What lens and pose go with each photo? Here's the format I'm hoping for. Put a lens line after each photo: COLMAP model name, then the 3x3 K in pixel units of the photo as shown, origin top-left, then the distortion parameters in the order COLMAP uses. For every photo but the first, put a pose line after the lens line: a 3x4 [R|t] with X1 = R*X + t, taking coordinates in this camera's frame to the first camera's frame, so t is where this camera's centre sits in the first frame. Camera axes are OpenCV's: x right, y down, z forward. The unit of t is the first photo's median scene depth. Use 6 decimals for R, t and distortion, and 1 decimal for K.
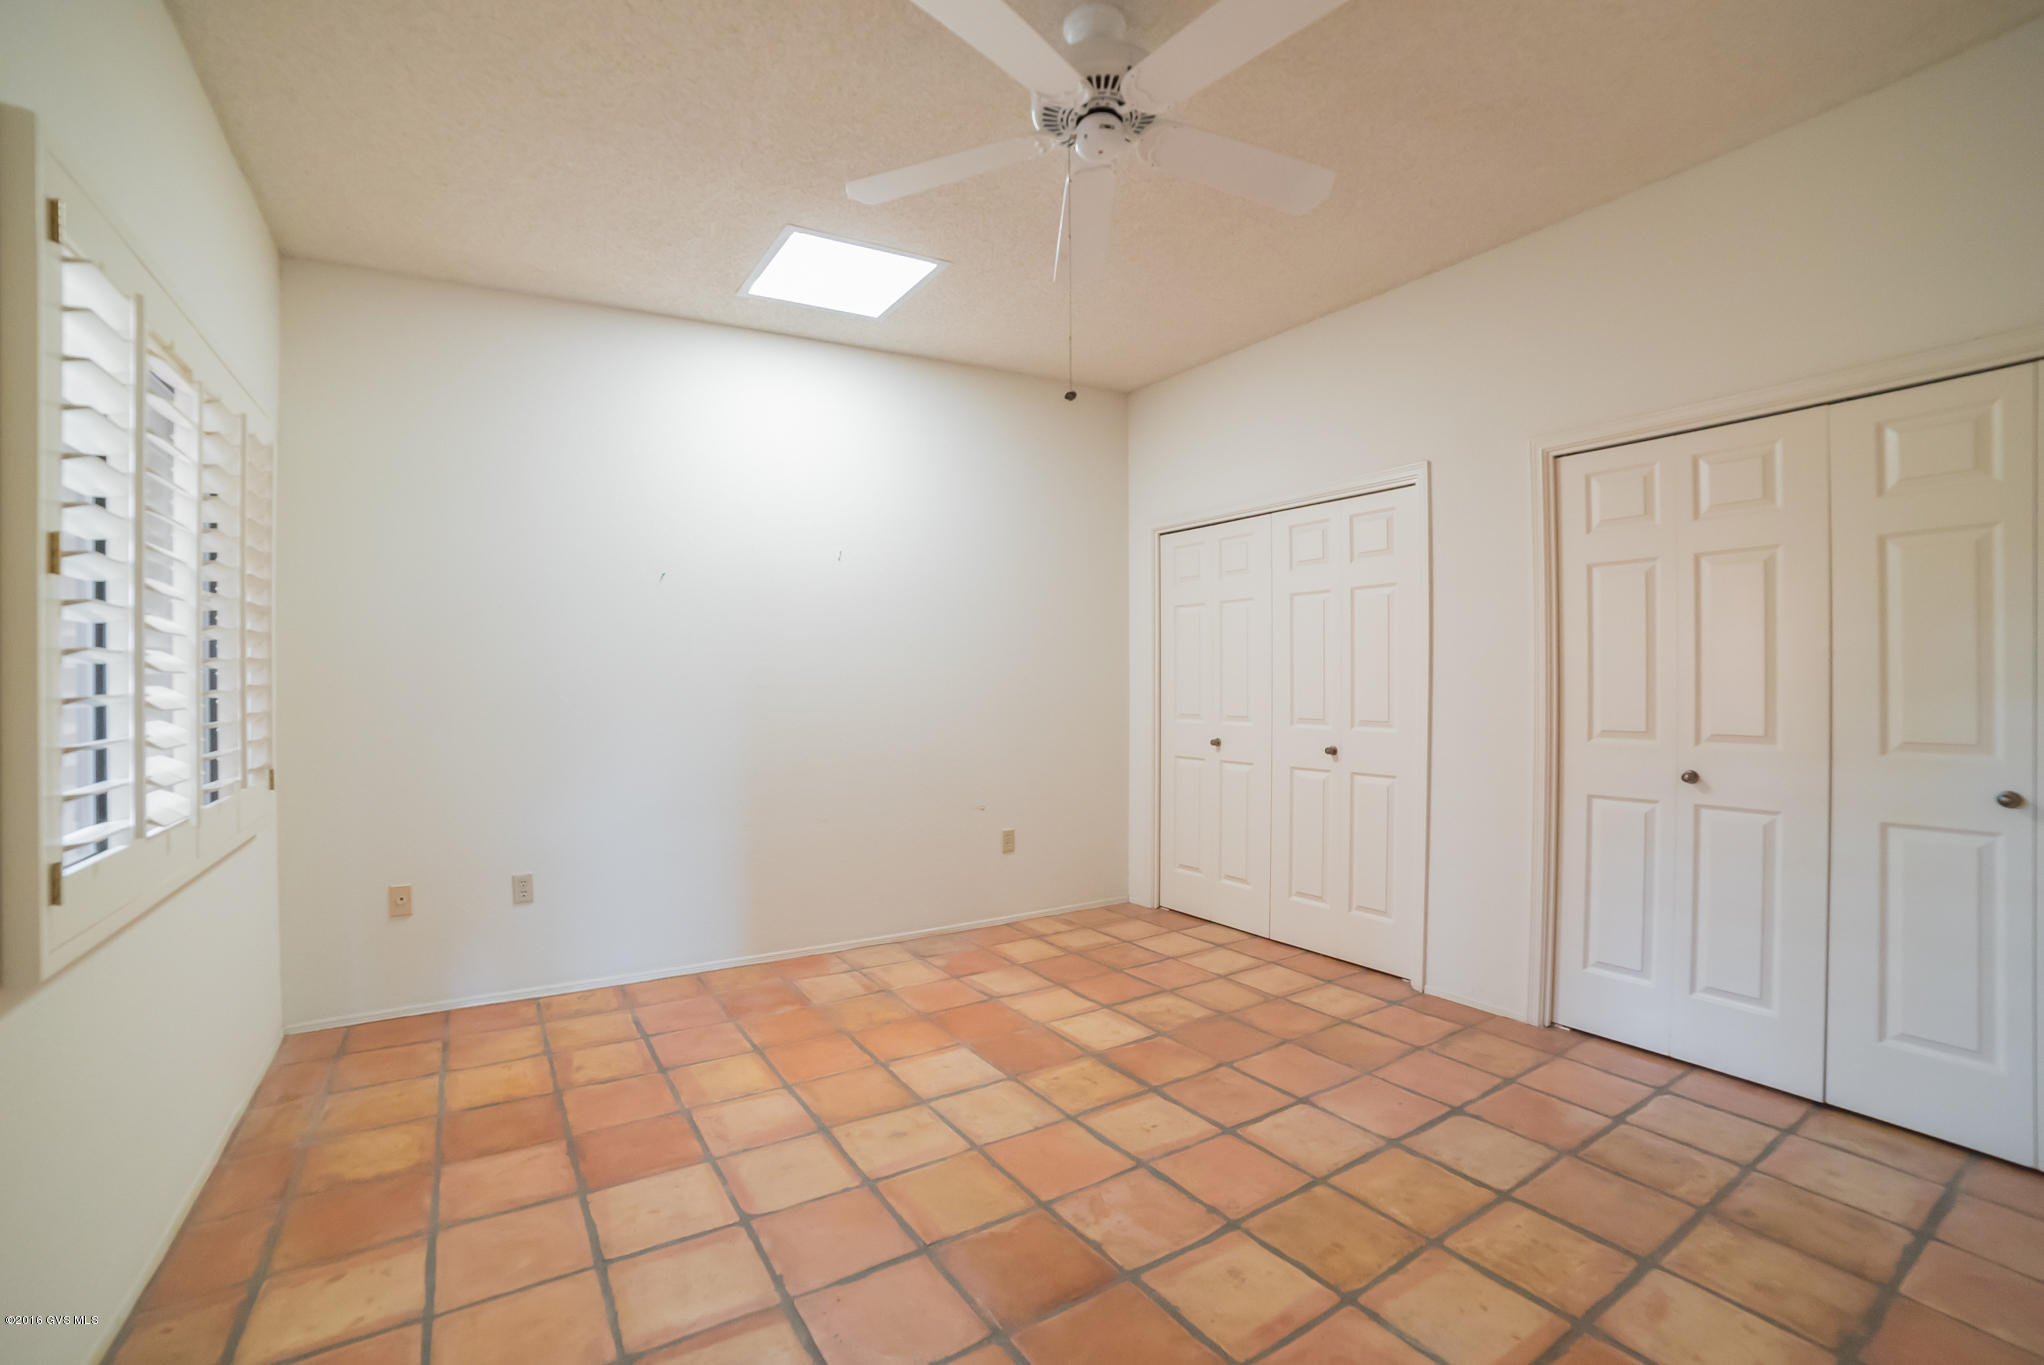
lens RADIAL K [[875.4, 0, 1062.2], [0, 875.4, 686.0], [0, 0, 1]] dist [-0.114910, 0.048577]
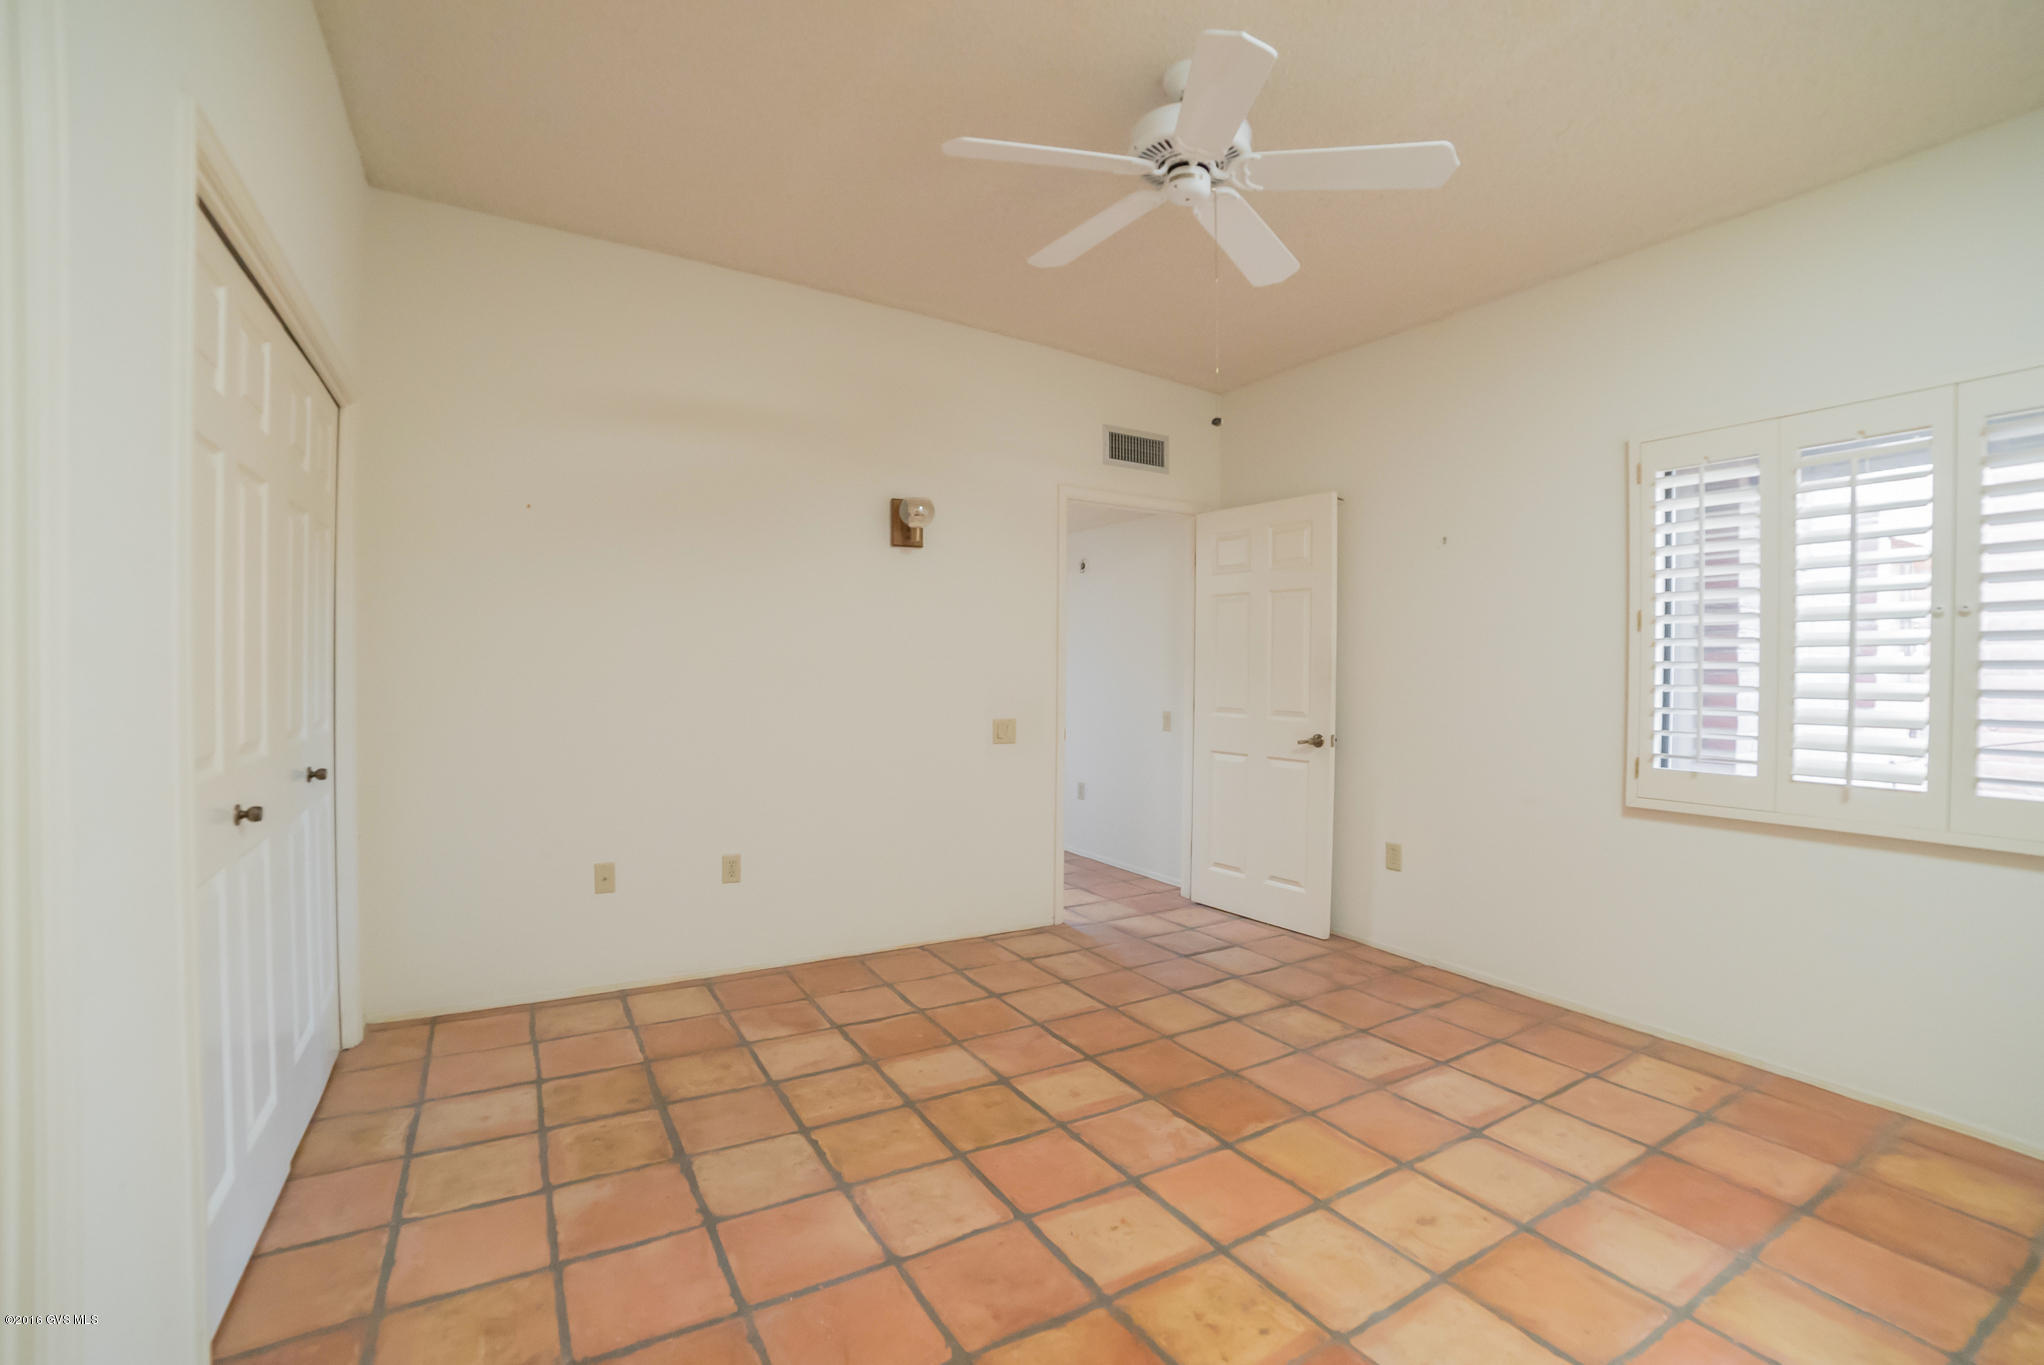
lens RADIAL K [[875.4, 0, 1062.2], [0, 875.4, 686.0], [0, 0, 1]] dist [-0.114910, 0.048577]
pose [[-0.998947, -0.013002, 0.043995, 0.148849], [-0.012212, 0.999760, 0.018171, 0.000332], [-0.044220, 0.017614, -0.998867, 2.055244]]
